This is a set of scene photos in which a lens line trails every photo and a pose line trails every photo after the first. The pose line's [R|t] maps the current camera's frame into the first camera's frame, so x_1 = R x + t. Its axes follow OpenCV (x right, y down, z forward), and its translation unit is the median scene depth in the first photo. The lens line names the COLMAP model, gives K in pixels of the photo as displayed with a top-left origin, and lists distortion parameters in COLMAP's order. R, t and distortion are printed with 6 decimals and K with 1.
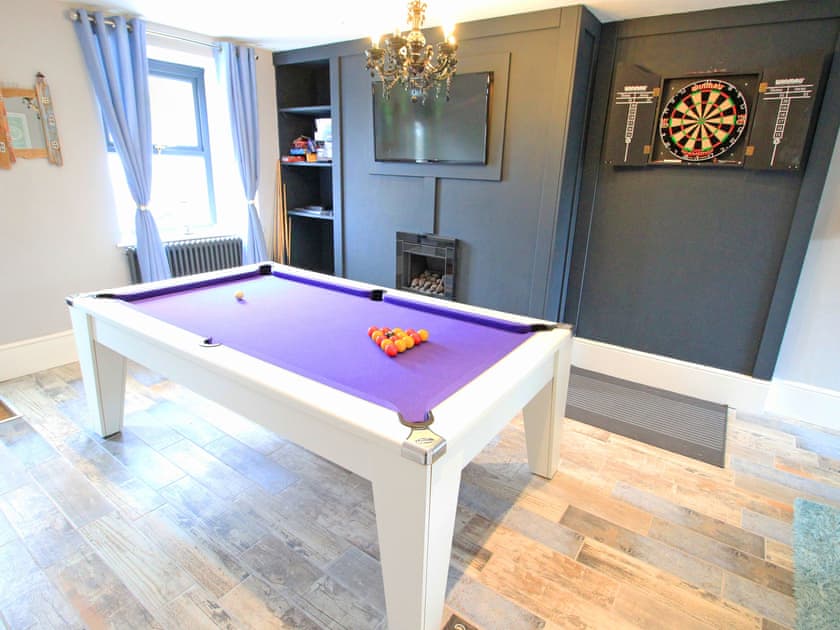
lens RADIAL K [[462.0, 0, 408.5], [0, 462.0, 305.4], [0, 0, 1]] dist [-0.000561, -0.018710]
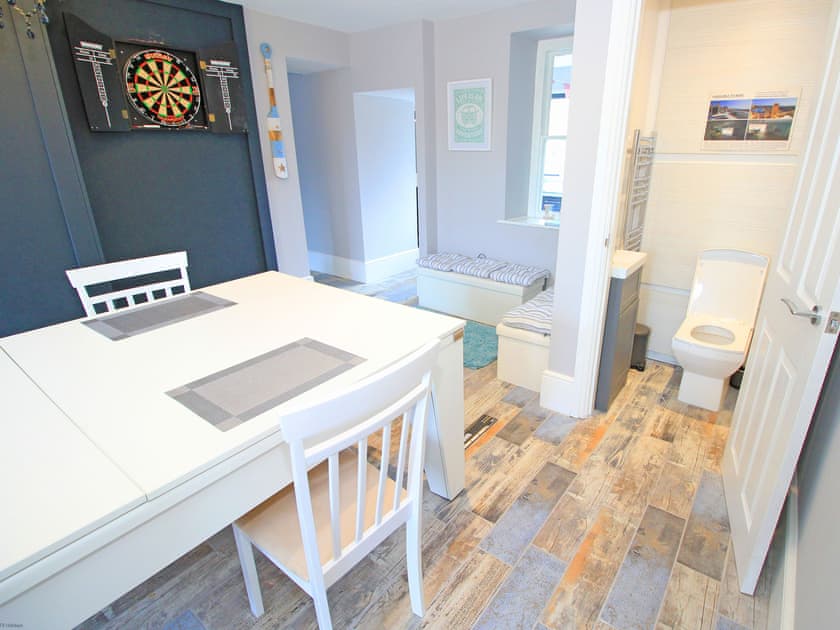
lens RADIAL K [[449.8, 0, 459.3], [0, 449.8, 304.7], [0, 0, 1]] dist [0.000663, -0.012426]
pose [[0.000580, -0.368498, 0.929628, -0.554253], [0.277360, 0.893215, 0.353891, -0.124766], [-0.960766, 0.257636, 0.102725, 0.348340]]
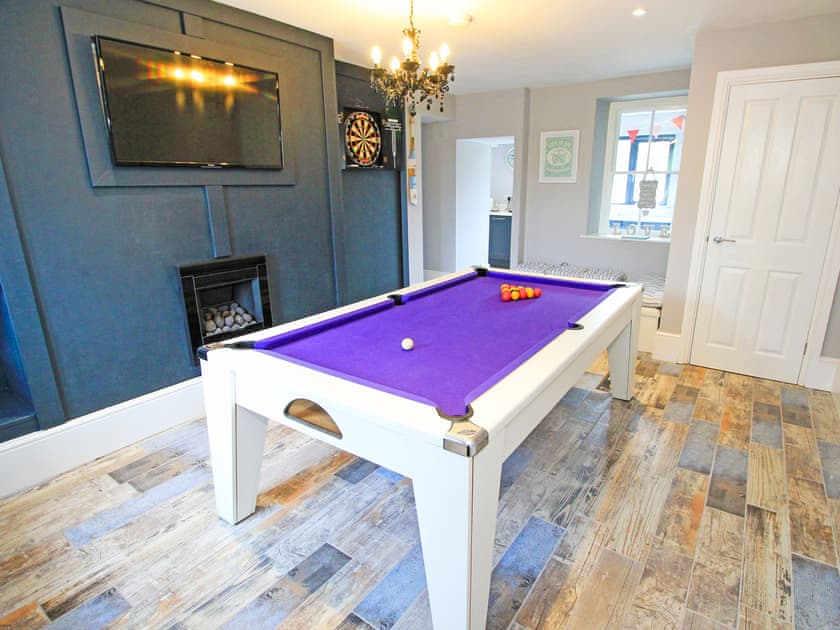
lens RADIAL K [[460.7, 0, 443.9], [0, 460.7, 303.1], [0, 0, 1]] dist [-0.001444, -0.011836]
pose [[-0.027796, -0.291960, 0.956027, -1.001261], [0.279714, 0.915918, 0.287844, -0.271229], [-0.959681, 0.275415, 0.056206, 0.815757]]
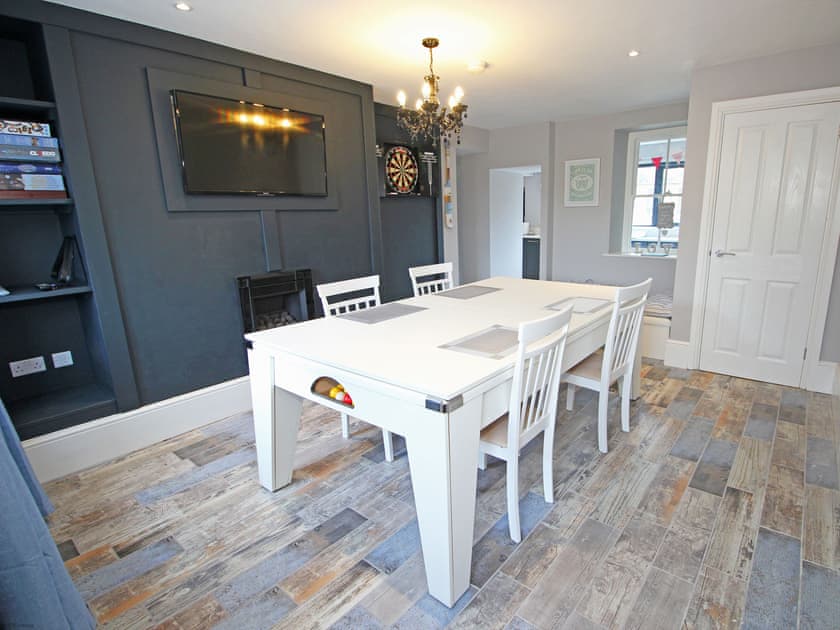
lens RADIAL K [[441.6, 0, 468.2], [0, 441.6, 305.3], [0, 0, 1]] dist [-0.000041, -0.013039]
pose [[0.031704, -0.245371, 0.968911, -1.098524], [0.297004, 0.927923, 0.225272, -0.233245], [-0.954350, 0.280628, 0.102295, 0.743037]]
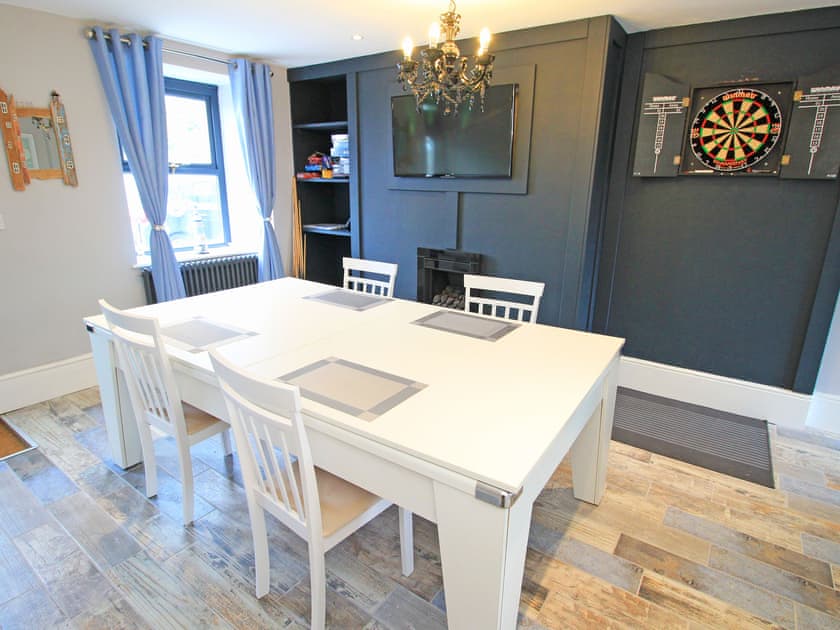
lens RADIAL K [[461.5, 0, 412.1], [0, 461.5, 306.5], [0, 0, 1]] dist [-0.002561, -0.016244]
pose [[0.999839, -0.017564, 0.003594, -0.059288], [0.017651, 0.999511, -0.025830, -0.012936], [-0.003139, 0.025889, 0.999660, 0.035298]]
